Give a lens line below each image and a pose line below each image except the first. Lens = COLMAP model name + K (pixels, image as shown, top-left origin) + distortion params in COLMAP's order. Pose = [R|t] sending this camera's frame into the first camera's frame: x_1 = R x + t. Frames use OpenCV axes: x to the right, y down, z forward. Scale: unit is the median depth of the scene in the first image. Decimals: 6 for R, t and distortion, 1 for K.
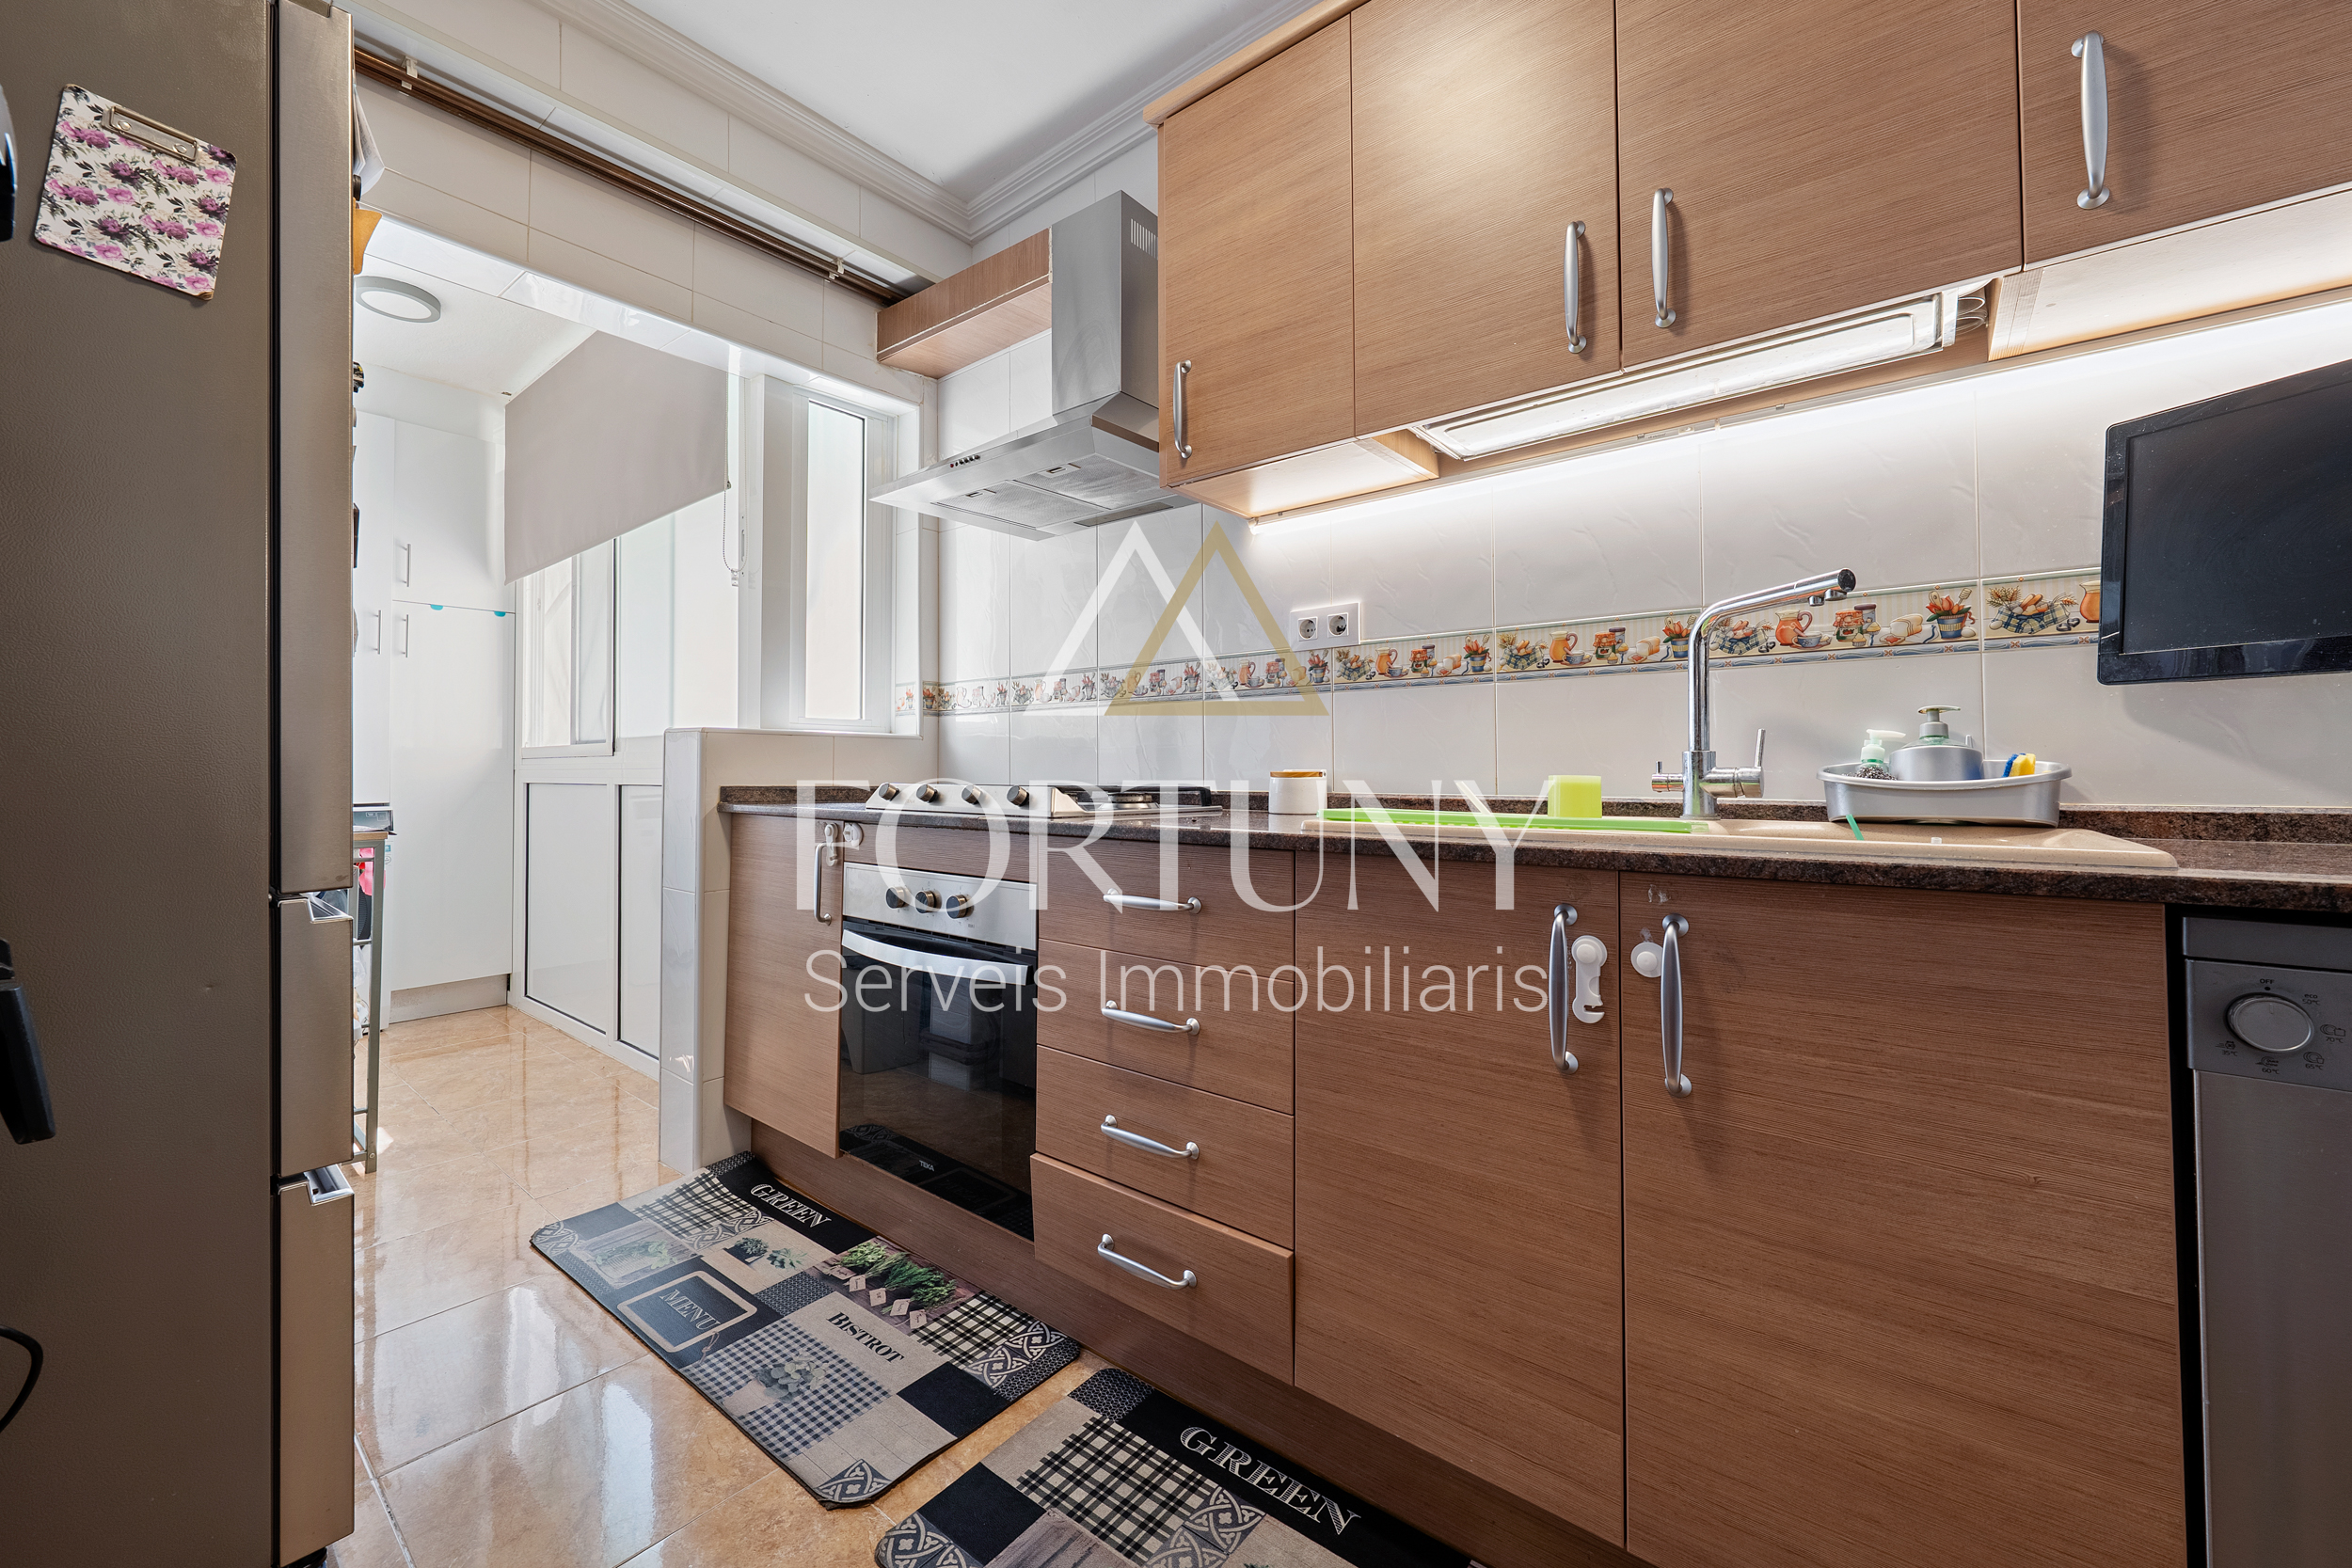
lens RADIAL K [[912.7, 0, 1192.8], [0, 912.7, 749.6], [0, 0, 1]] dist [-0.000296, 0.000069]
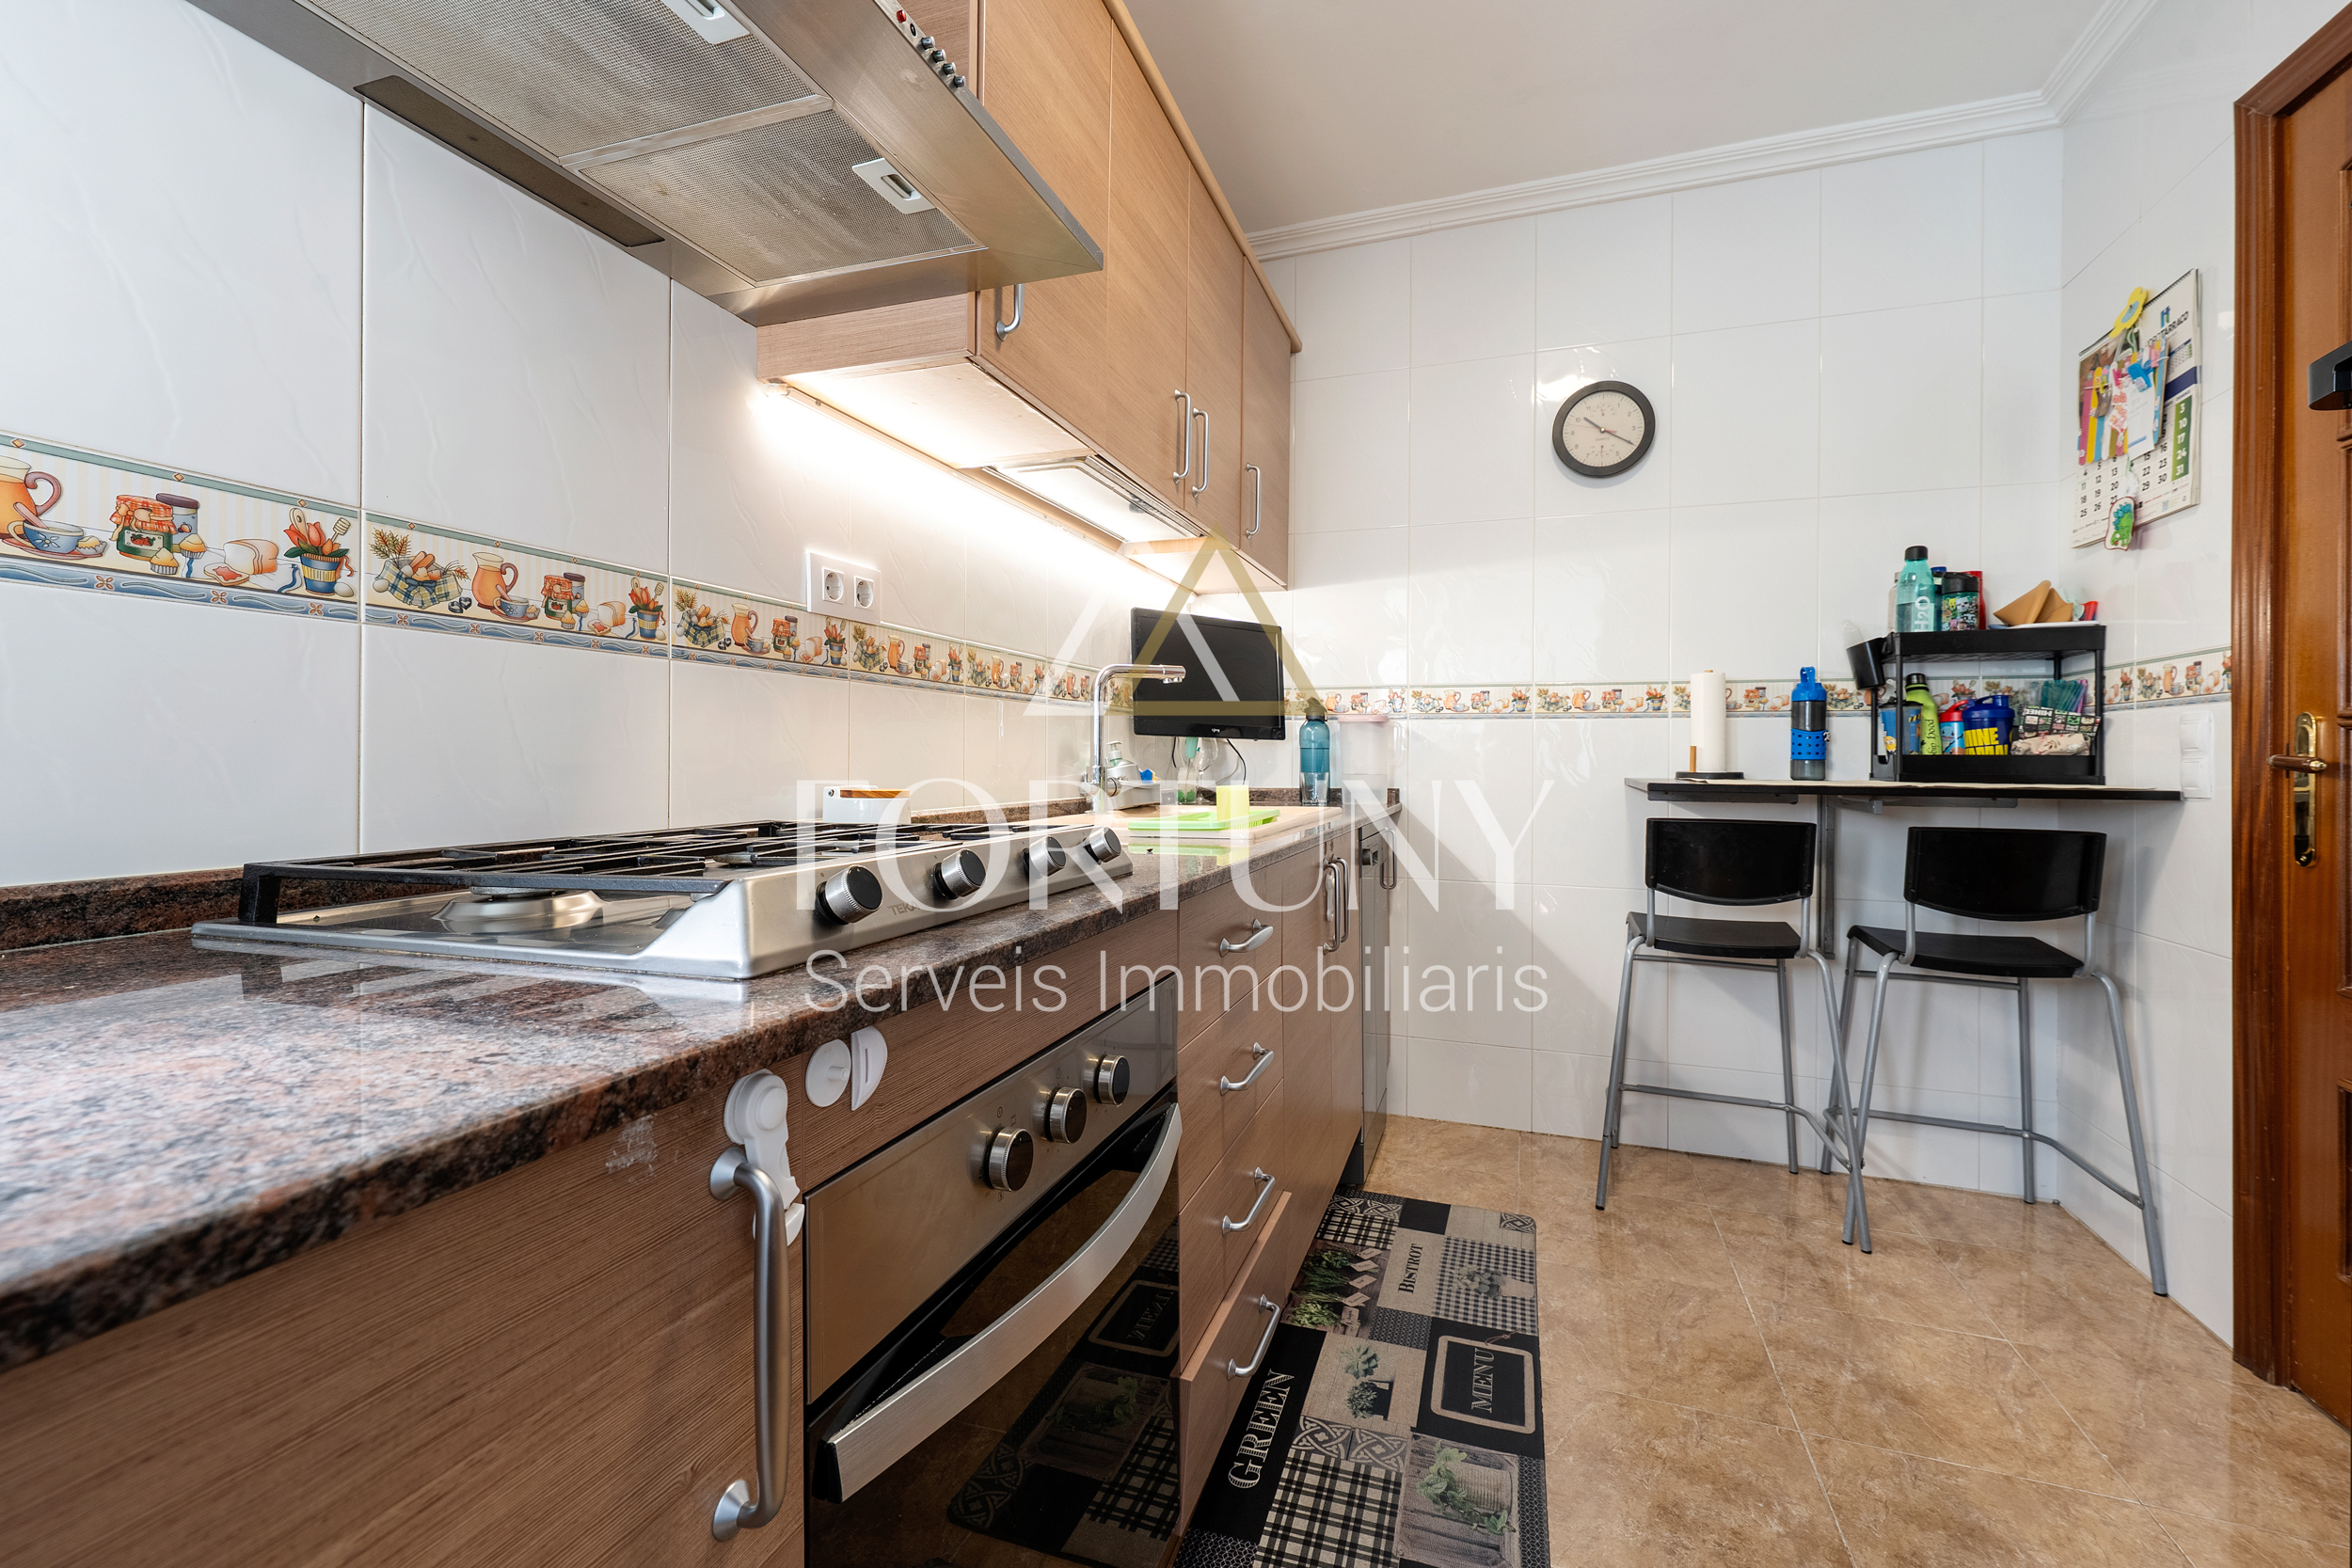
lens RADIAL K [[978.5, 0, 1186.1], [0, 978.5, 764.6], [0, 0, 1]] dist [0.012907, -0.000263]
pose [[-0.319952, -0.018976, 0.947244, -1.280782], [-0.045338, 0.998961, 0.004698, 0.003379], [-0.946348, -0.041443, -0.320480, 1.505057]]
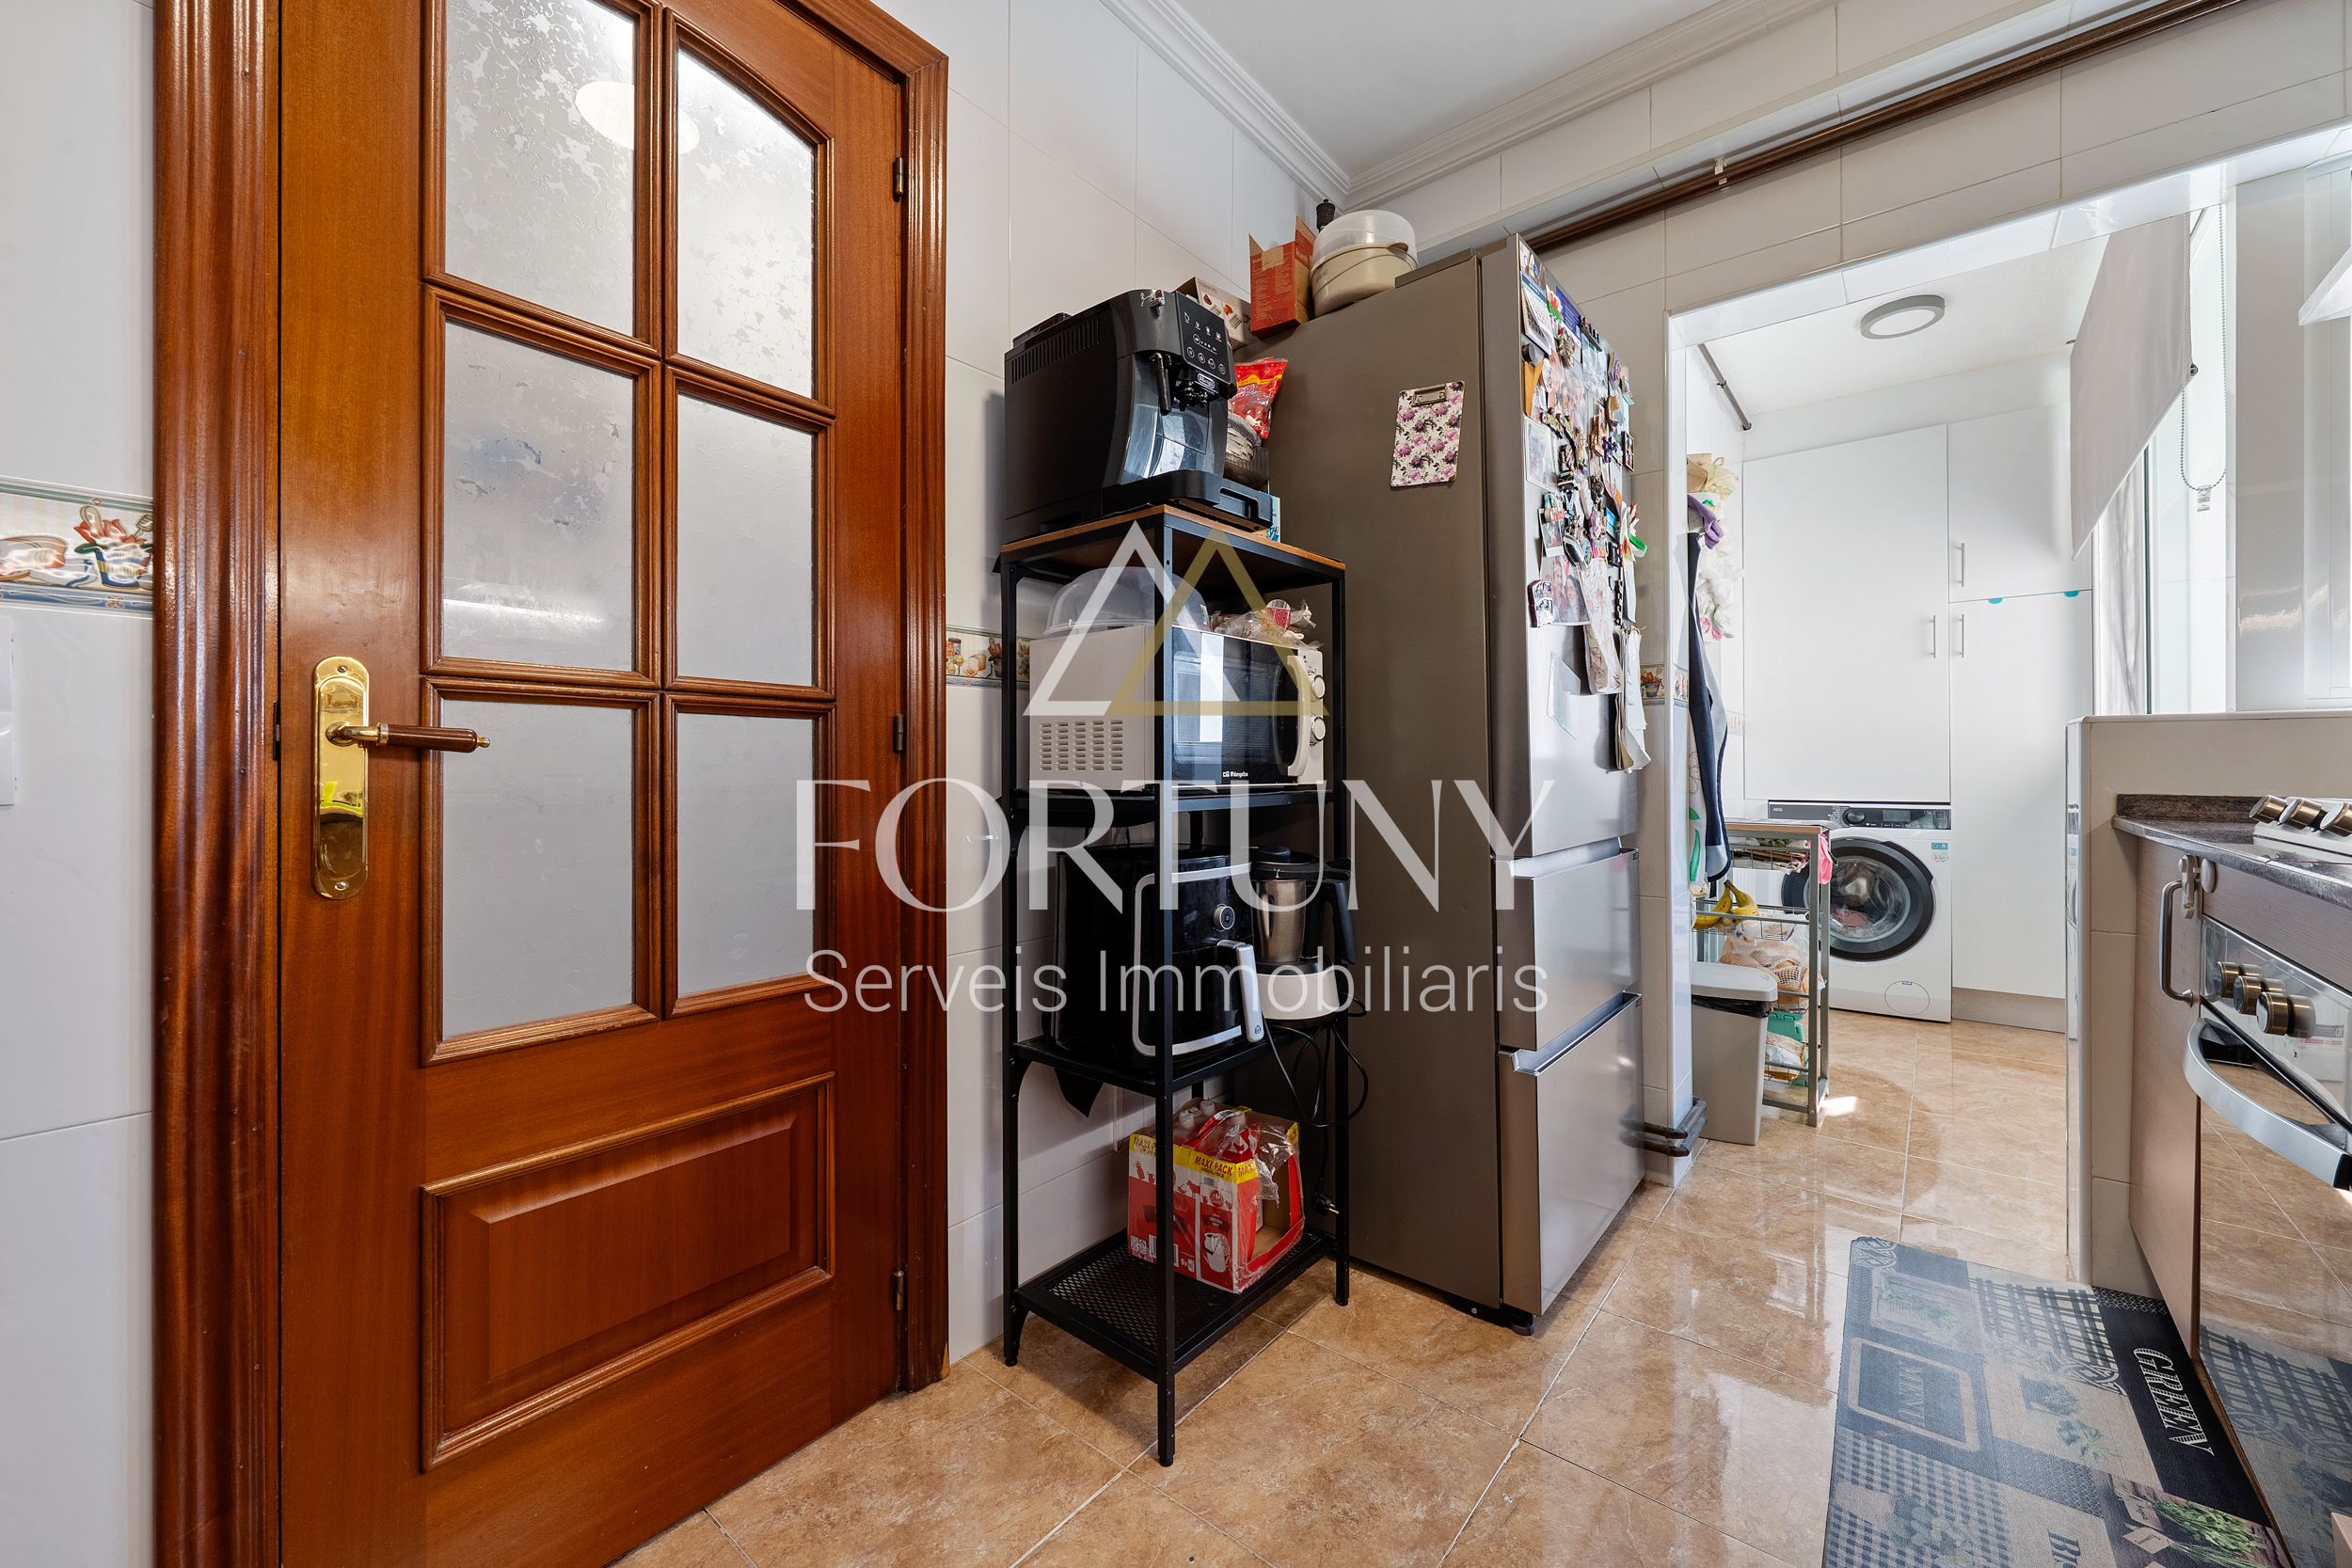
lens RADIAL K [[912.7, 0, 1176.9], [0, 912.7, 772.7], [0, 0, 1]] dist [-0.000296, 0.000069]
pose [[-0.019194, 0.003871, -0.999808, 0.306181], [0.024018, 0.999706, 0.003410, 0.001955], [0.999527, -0.023947, -0.019281, 0.304812]]
